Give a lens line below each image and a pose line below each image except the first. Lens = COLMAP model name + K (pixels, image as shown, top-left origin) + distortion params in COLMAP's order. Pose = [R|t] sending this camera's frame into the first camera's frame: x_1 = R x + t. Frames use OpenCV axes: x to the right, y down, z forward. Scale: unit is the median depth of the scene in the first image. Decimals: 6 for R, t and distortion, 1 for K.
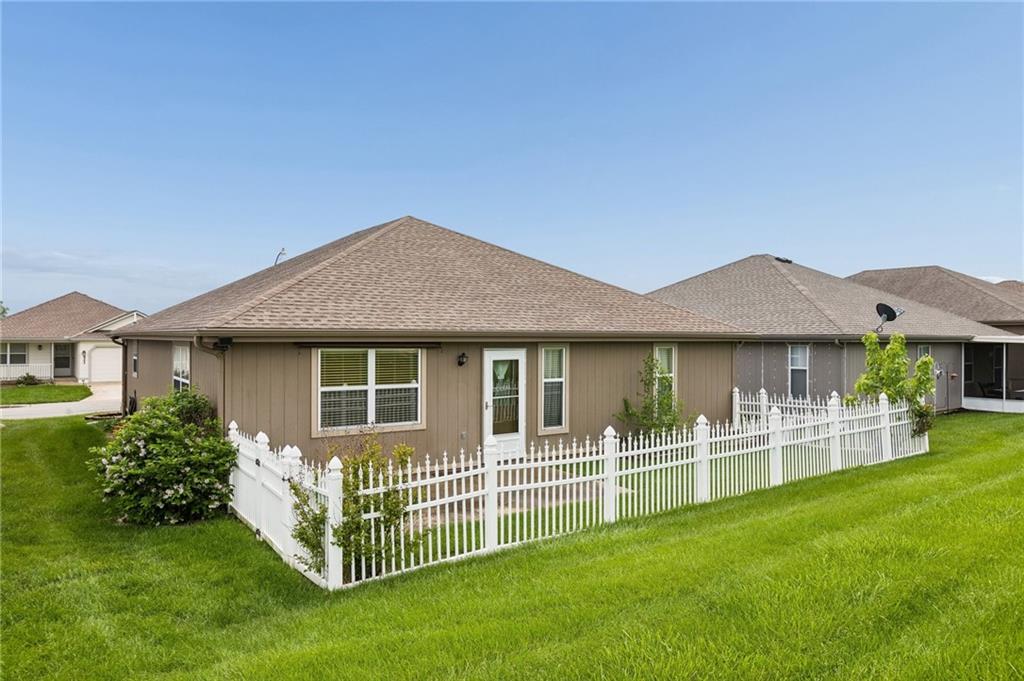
lens RADIAL K [[656.6, 0, 514.9], [0, 656.6, 325.6], [0, 0, 1]] dist [0.035667, -0.000732]
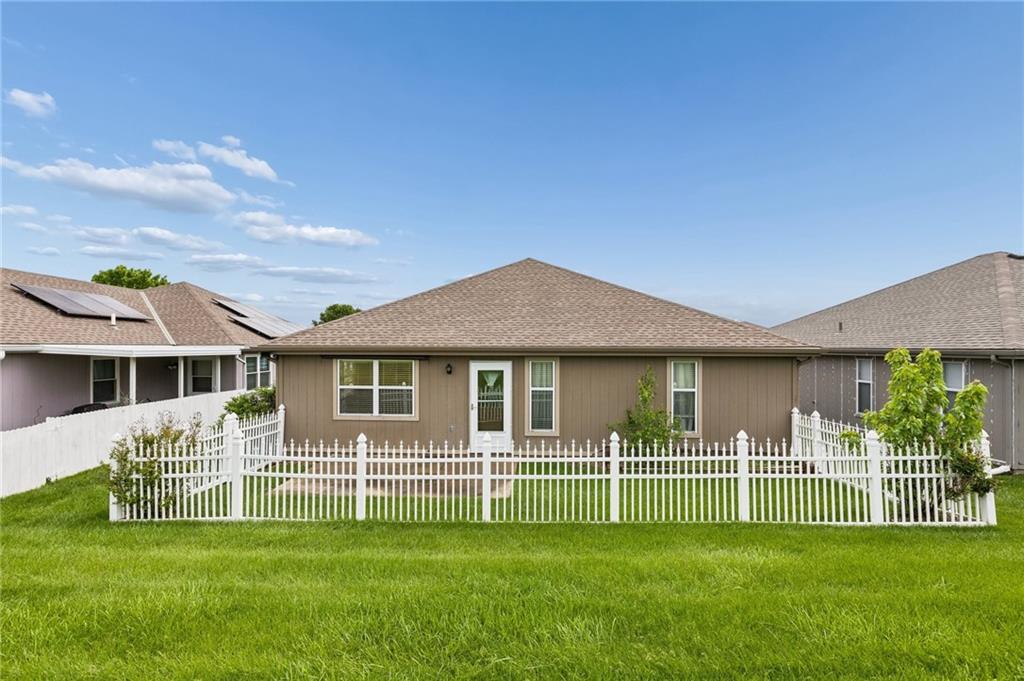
lens RADIAL K [[468.8, 0, 522.4], [0, 468.8, 342.0], [0, 0, 1]] dist [0.001380, 0.001320]
pose [[0.799517, -0.003300, -0.600635, 0.560271], [0.009701, 0.999925, 0.007419, -0.006530], [0.600566, -0.011759, 0.799489, 0.345133]]
